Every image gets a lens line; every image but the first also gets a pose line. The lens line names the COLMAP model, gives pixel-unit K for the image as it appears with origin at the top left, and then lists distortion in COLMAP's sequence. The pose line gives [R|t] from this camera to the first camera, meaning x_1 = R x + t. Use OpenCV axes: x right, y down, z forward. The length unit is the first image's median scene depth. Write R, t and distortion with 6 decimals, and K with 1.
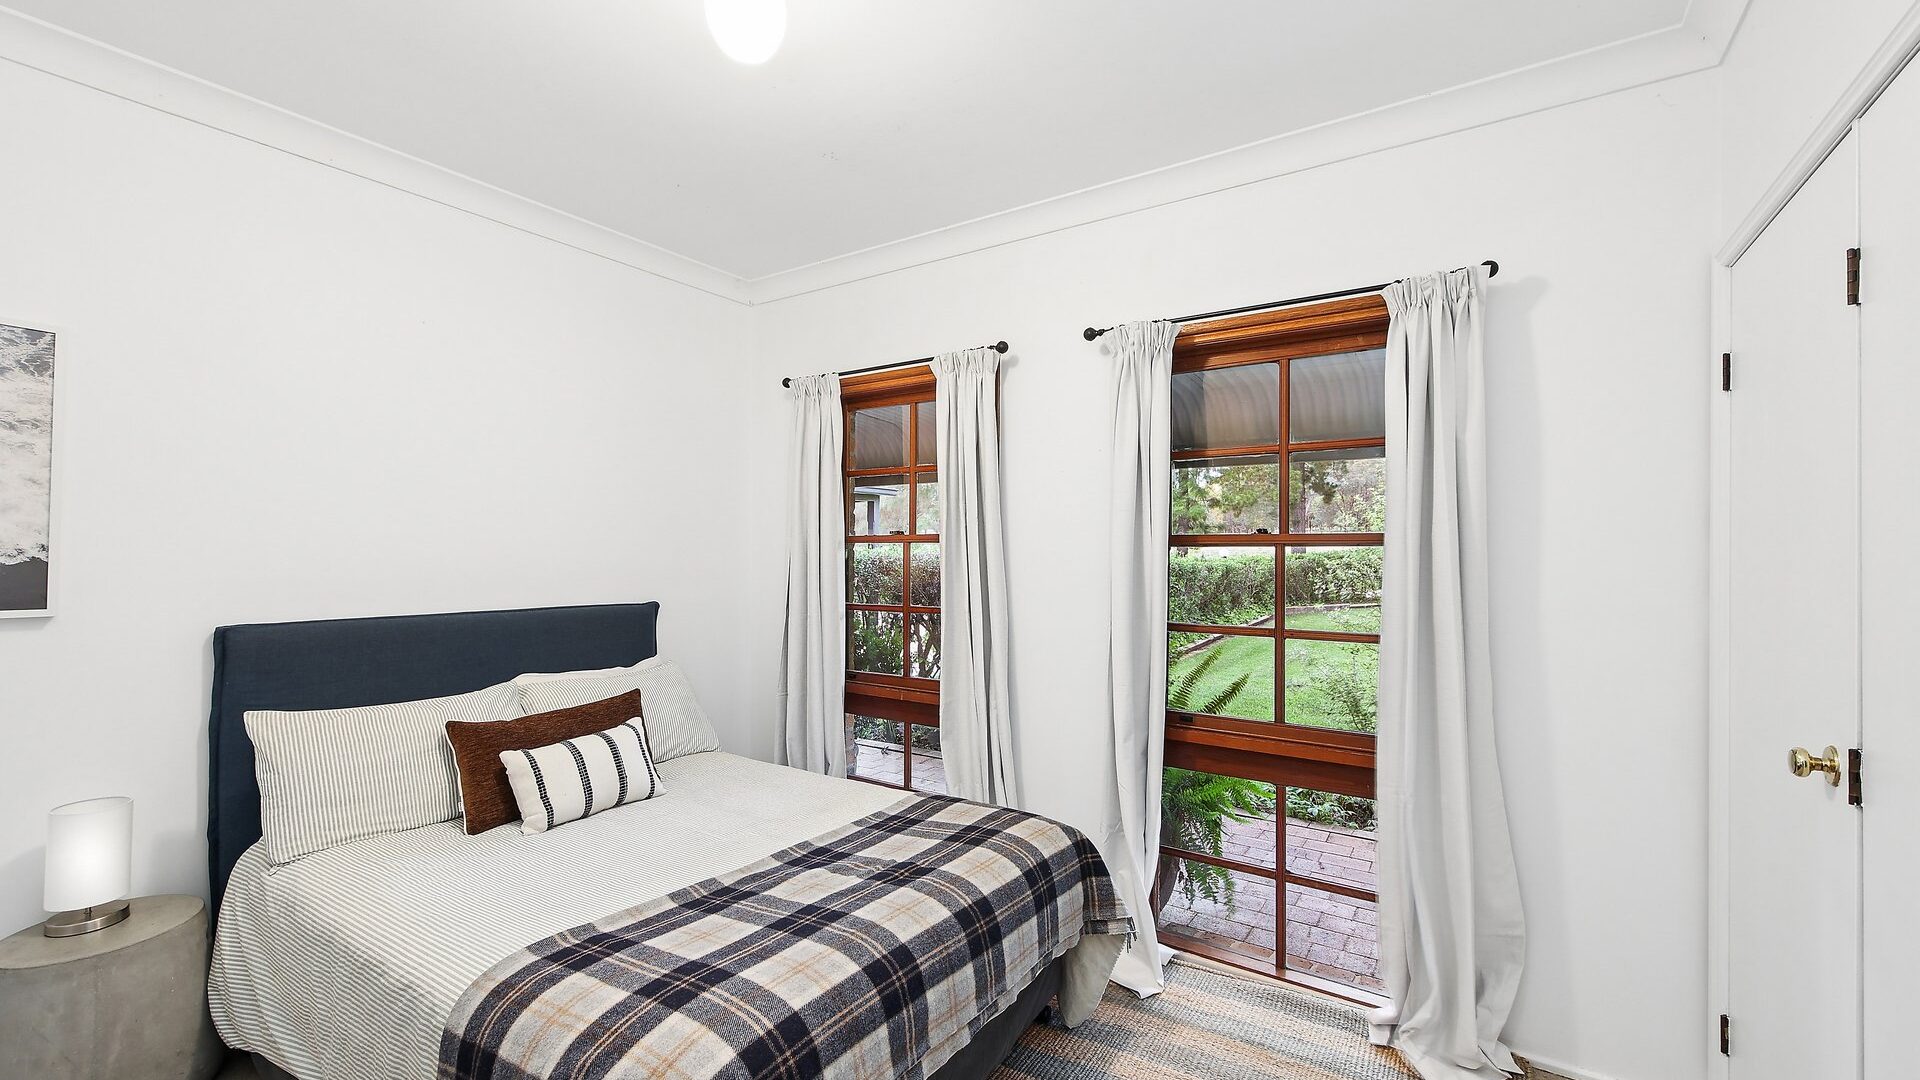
lens RADIAL K [[778.6, 0, 958.8], [0, 778.6, 558.3], [0, 0, 1]] dist [0.008466, -0.000008]
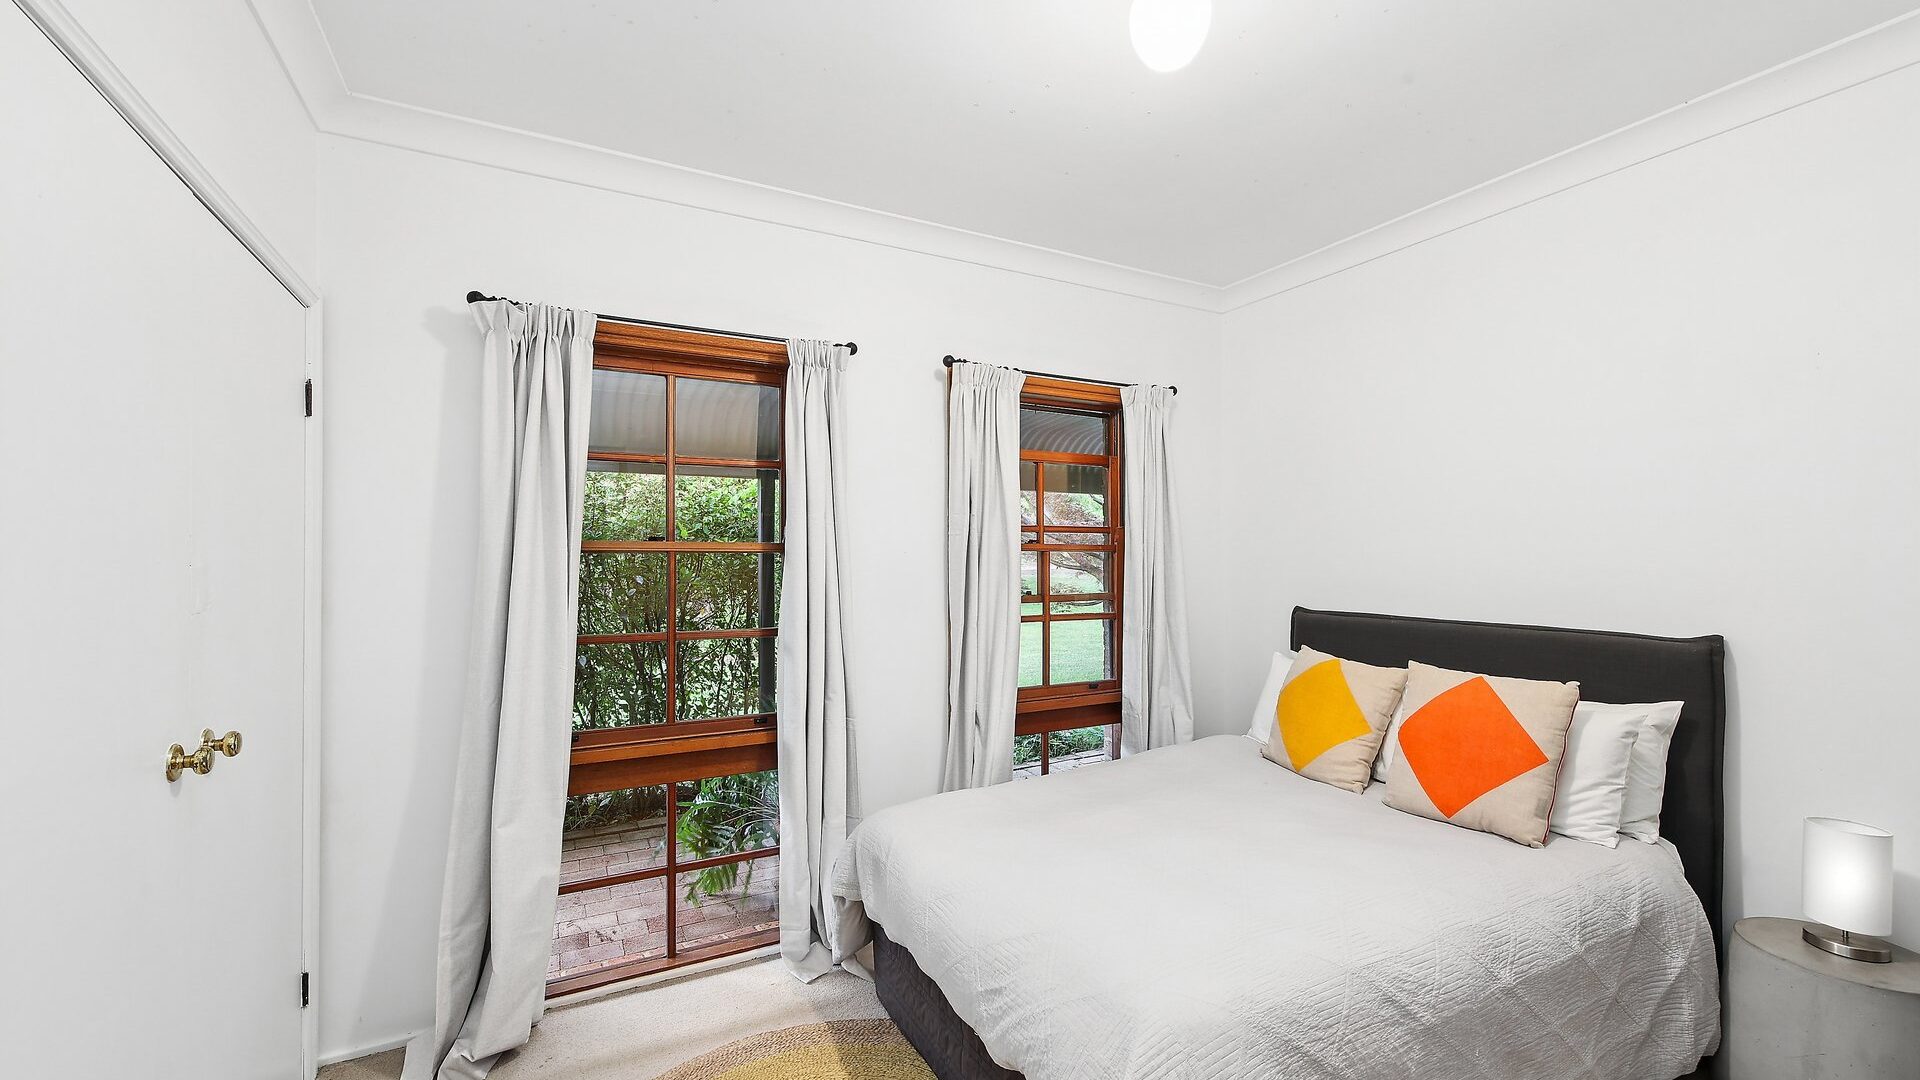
lens RADIAL K [[778.6, 0, 958.8], [0, 778.6, 558.3], [0, 0, 1]] dist [0.008466, -0.000008]
pose [[0.463043, -0.002214, 0.886333, -0.875886], [0.022119, 0.999714, -0.009058, 0.002074], [-0.886060, 0.023799, 0.462960, 0.525399]]
